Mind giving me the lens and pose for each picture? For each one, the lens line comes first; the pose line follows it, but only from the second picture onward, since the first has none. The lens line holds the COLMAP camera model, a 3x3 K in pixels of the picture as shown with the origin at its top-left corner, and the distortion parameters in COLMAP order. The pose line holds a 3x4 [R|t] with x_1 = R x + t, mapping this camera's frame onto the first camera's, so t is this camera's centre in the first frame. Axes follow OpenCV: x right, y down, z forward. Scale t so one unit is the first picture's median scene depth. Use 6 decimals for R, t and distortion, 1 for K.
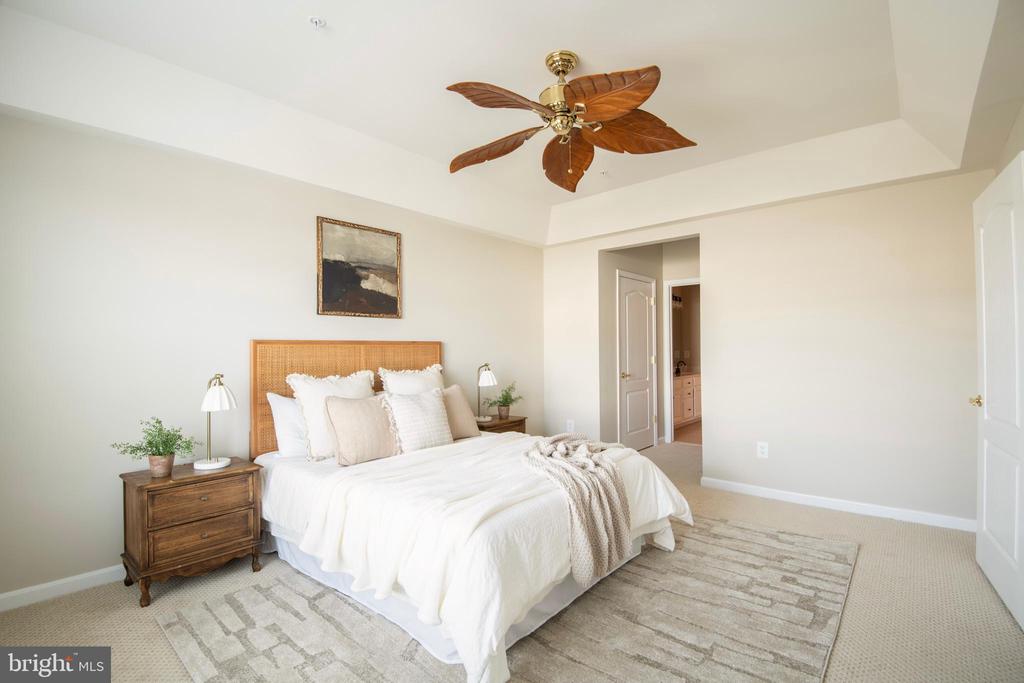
lens RADIAL K [[469.0, 0, 511.7], [0, 469.0, 341.5], [0, 0, 1]] dist [-0.012570, -0.003601]
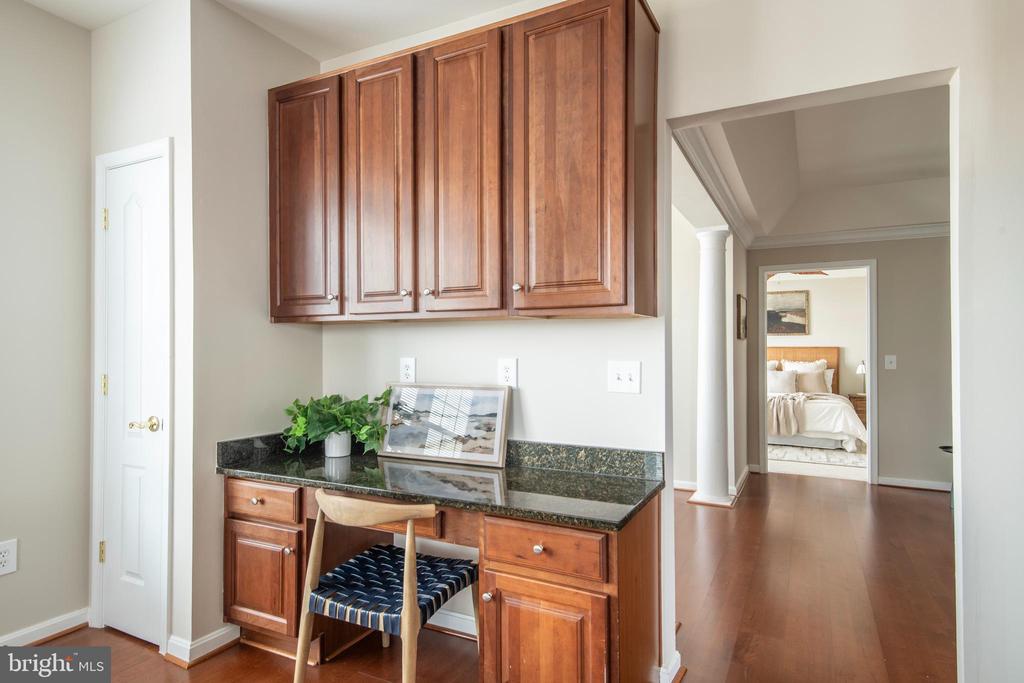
lens RADIAL K [[565.4, 0, 509.5], [0, 565.4, 343.7], [0, 0, 1]] dist [0.057287, -0.000072]
pose [[0.243079, -0.000484, -0.970006, 1.851343], [0.006565, 0.999978, 0.001146, -0.025752], [0.969984, -0.006646, 0.243077, -0.799546]]
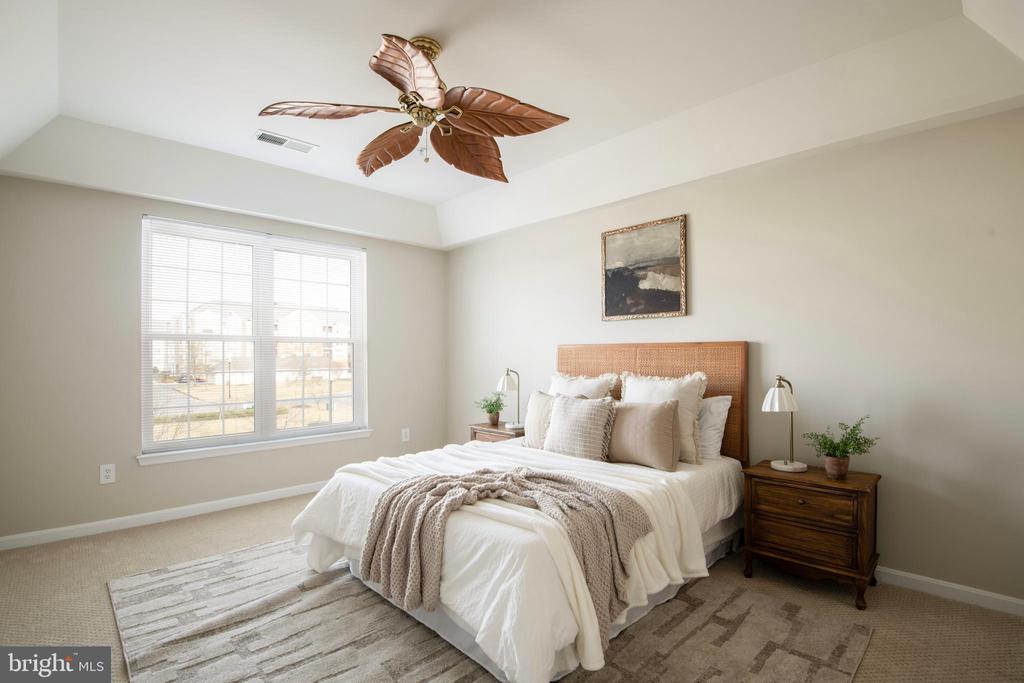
lens RADIAL K [[469.0, 0, 515.0], [0, 469.0, 345.7], [0, 0, 1]] dist [-0.012570, -0.003601]
pose [[-0.083016, -0.012416, -0.996471, 0.661210], [0.012427, 0.999832, -0.013493, 0.012621], [0.996471, -0.013503, -0.082847, 0.813480]]
